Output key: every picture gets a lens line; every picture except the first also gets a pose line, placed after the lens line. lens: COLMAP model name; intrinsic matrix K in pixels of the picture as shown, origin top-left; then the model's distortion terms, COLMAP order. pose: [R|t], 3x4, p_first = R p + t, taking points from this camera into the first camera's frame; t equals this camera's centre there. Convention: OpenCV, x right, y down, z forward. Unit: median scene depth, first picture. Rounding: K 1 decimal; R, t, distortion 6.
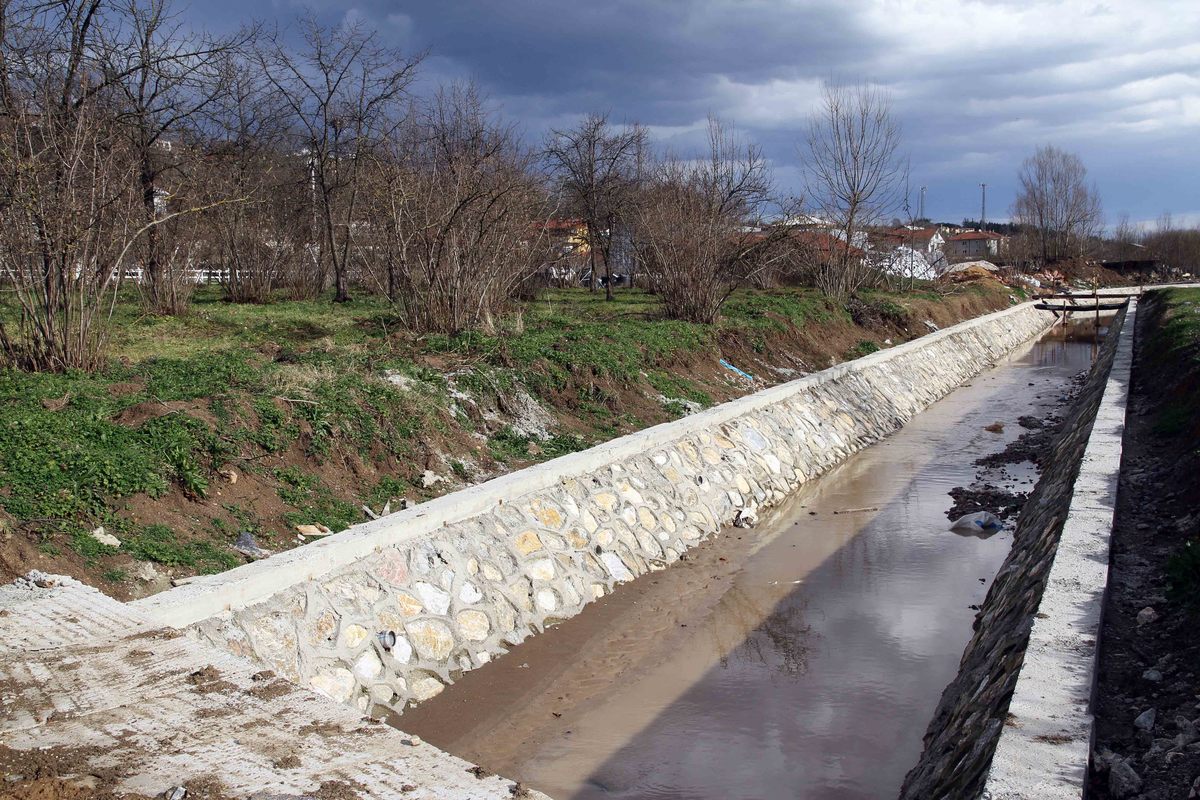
lens RADIAL K [[1235.7, 0, 600.0], [0, 1235.7, 400.0], [0, 0, 1]] dist [0.013376, 0.159226]
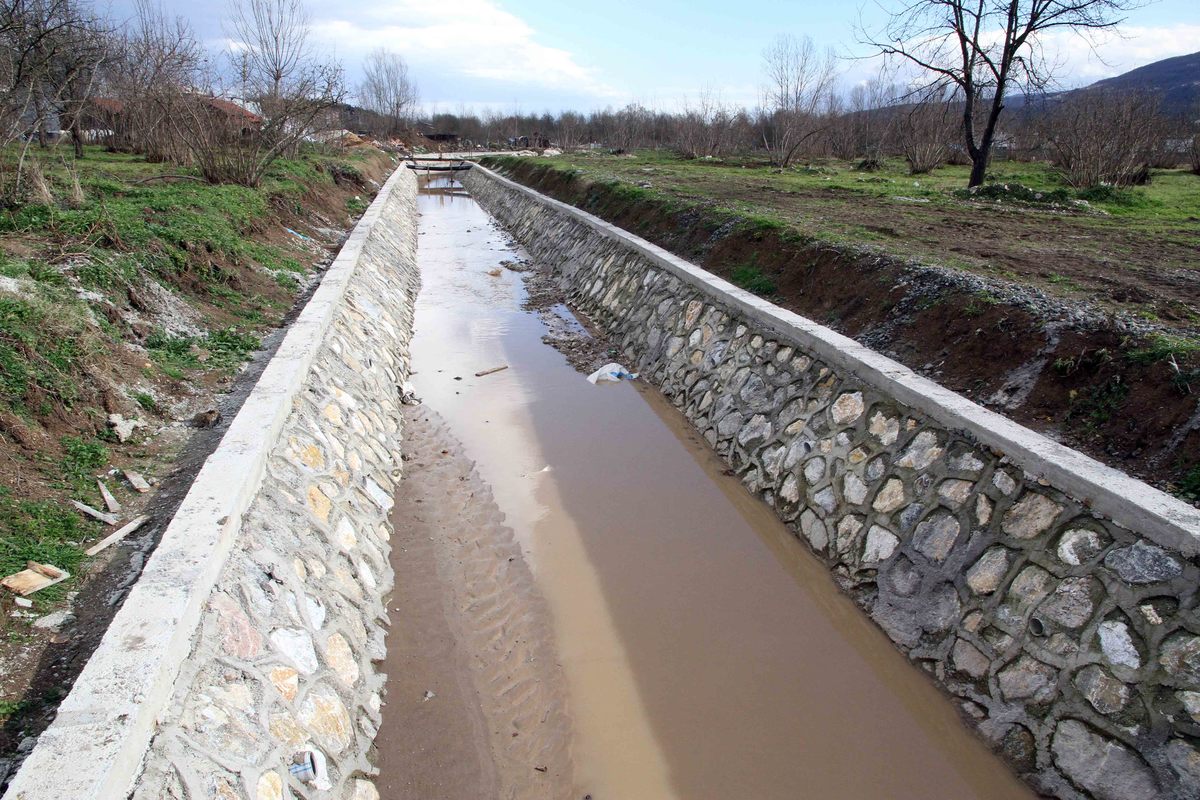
lens RADIAL K [[838.2, 0, 600.0], [0, 838.2, 400.0], [0, 0, 1]] dist [-0.143585, 0.108870]
pose [[0.789713, -0.141289, 0.596985, -0.193196], [0.013882, 0.976984, 0.212860, -0.048298], [-0.613320, -0.159811, 0.773498, 0.450547]]
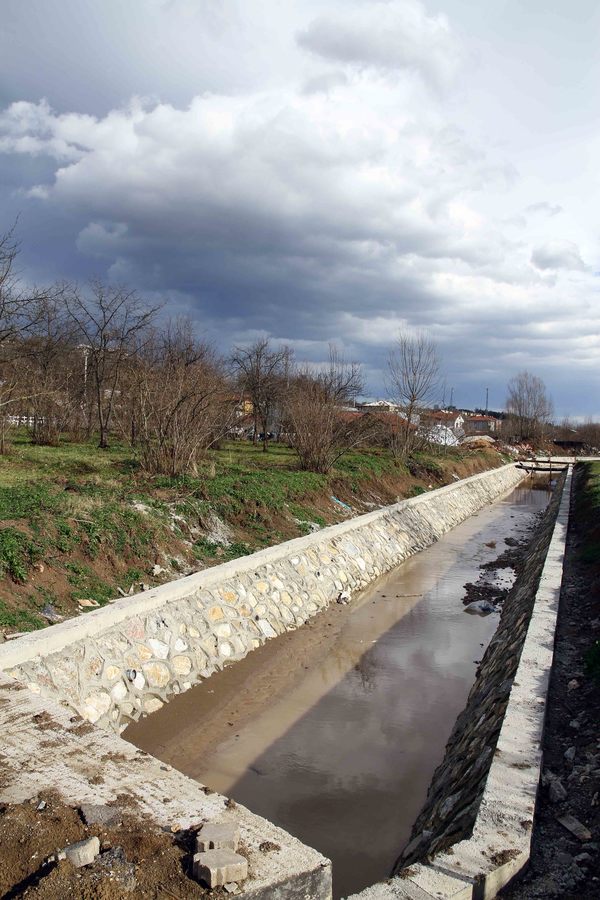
lens RADIAL K [[758.9, 0, 300.0], [0, 758.9, 450.0], [0, 0, 1]] dist [-0.033640, 0.118316]
pose [[0.996867, 0.052414, 0.059234, -0.015242], [-0.048147, 0.996292, -0.071298, -0.032943], [-0.062752, 0.068223, 0.995695, -0.035623]]
